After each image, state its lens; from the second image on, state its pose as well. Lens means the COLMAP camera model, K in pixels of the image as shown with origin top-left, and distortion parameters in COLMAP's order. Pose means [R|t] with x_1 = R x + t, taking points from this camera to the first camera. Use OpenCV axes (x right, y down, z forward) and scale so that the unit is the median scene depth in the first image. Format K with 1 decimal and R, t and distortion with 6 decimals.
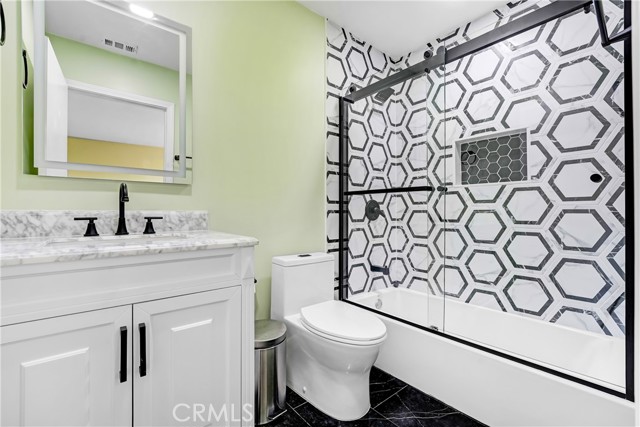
lens RADIAL K [[282.4, 0, 320.0], [0, 282.4, 213.5], [0, 0, 1]] dist [-0.000271, -0.000060]
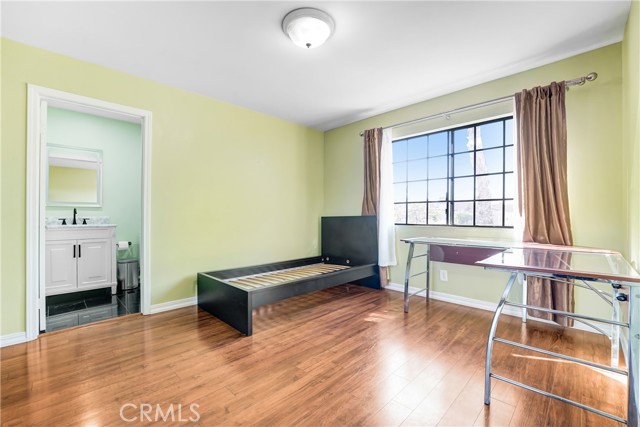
lens RADIAL K [[282.4, 0, 320.0], [0, 282.4, 213.5], [0, 0, 1]] dist [-0.000271, -0.000060]
pose [[0.994598, 0.002606, 0.103765, 1.716072], [-0.001668, 0.999957, -0.009128, -0.021286], [-0.103784, 0.008906, 0.994560, -2.446320]]
